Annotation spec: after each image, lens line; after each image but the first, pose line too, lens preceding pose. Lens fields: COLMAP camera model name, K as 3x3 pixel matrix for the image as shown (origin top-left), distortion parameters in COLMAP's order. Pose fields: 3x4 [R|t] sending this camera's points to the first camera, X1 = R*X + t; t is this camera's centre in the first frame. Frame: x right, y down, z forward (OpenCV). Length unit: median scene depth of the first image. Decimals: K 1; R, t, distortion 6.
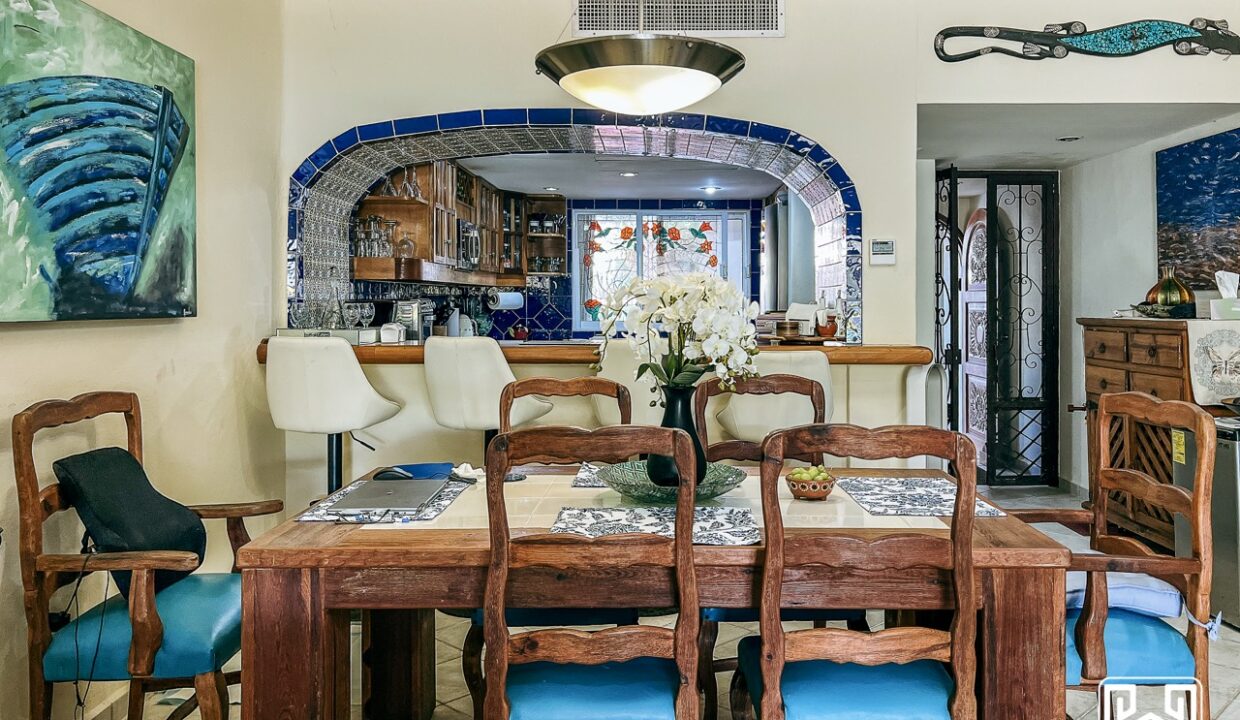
lens RADIAL K [[952.5, 0, 664.4], [0, 952.5, 292.2], [0, 0, 1]] dist [0.050291, -0.048085]
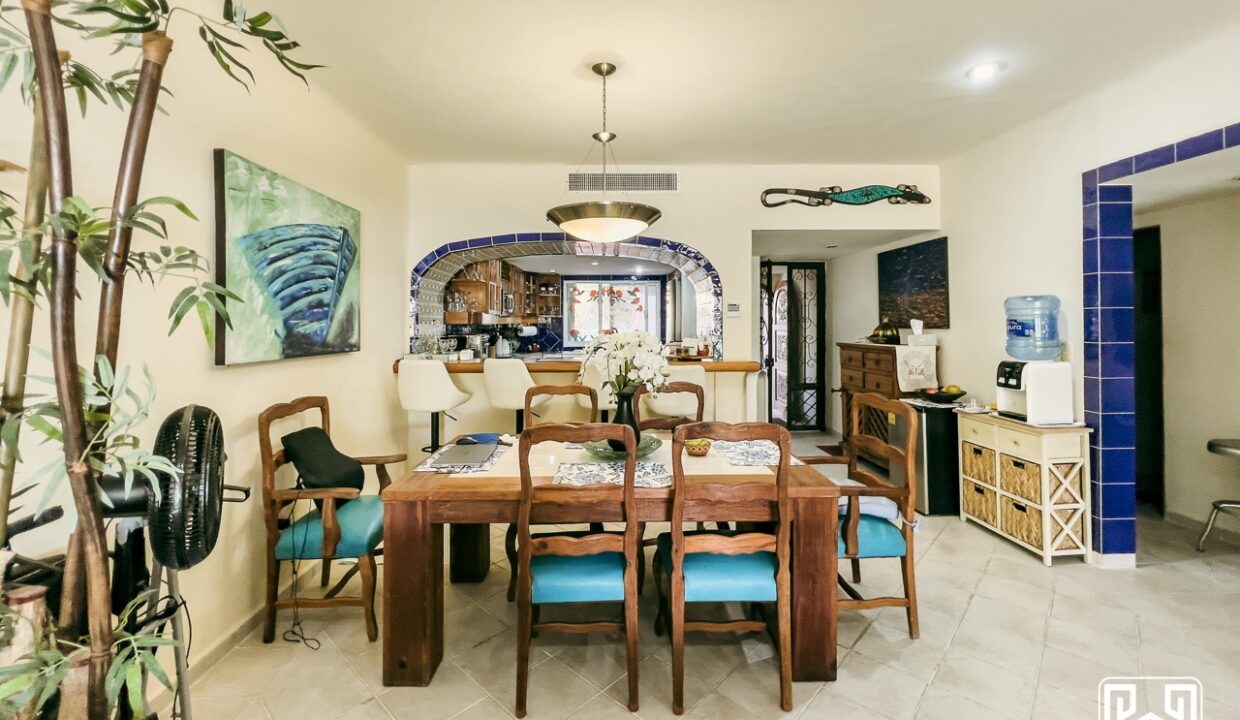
lens RADIAL K [[512.5, 0, 614.9], [0, 512.5, 313.1], [0, 0, 1]] dist [-0.001290, 0.001112]
pose [[0.999979, 0.001740, 0.006218, -0.009051], [-0.001681, 0.999954, -0.009474, -0.040190], [-0.006234, 0.009464, 0.999936, 0.023522]]
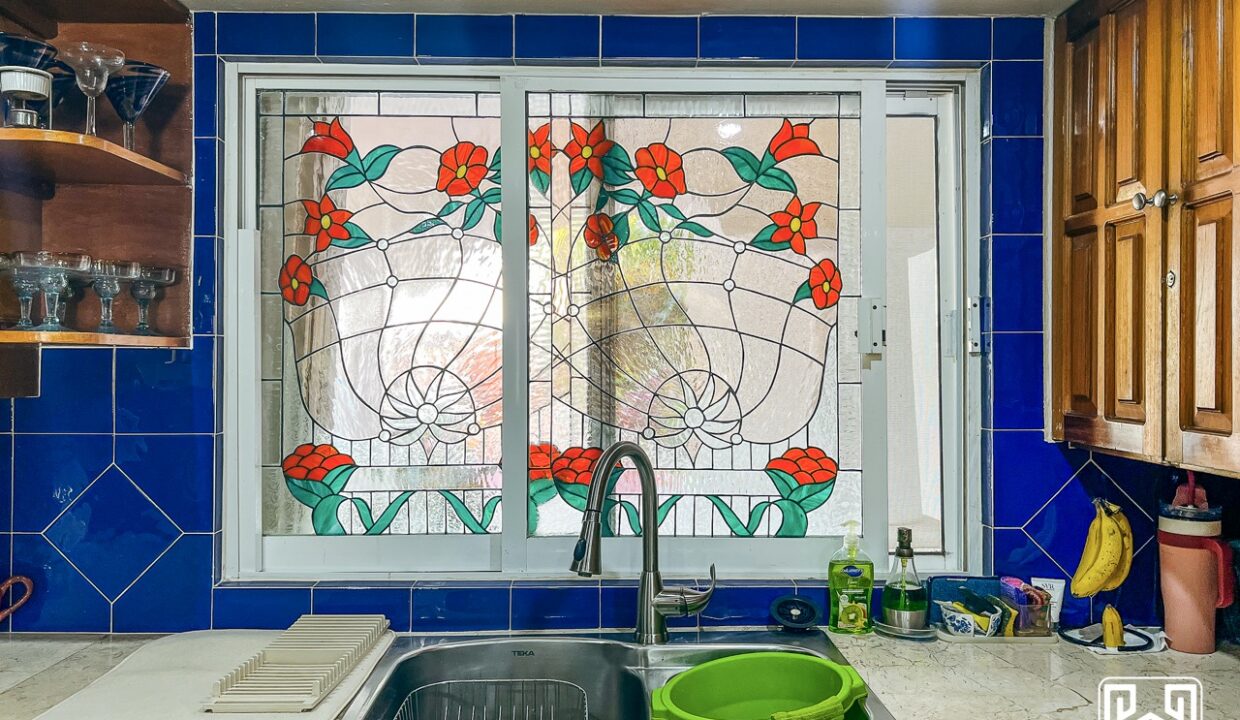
lens RADIAL K [[952.5, 0, 623.7], [0, 952.5, 365.2], [0, 0, 1]] dist [0.050291, -0.048085]
pose [[0.999991, 0.002586, 0.003367, 0.001090], [-0.002625, 0.999929, 0.011645, -0.040833], [-0.003337, -0.011654, 0.999927, 2.037572]]
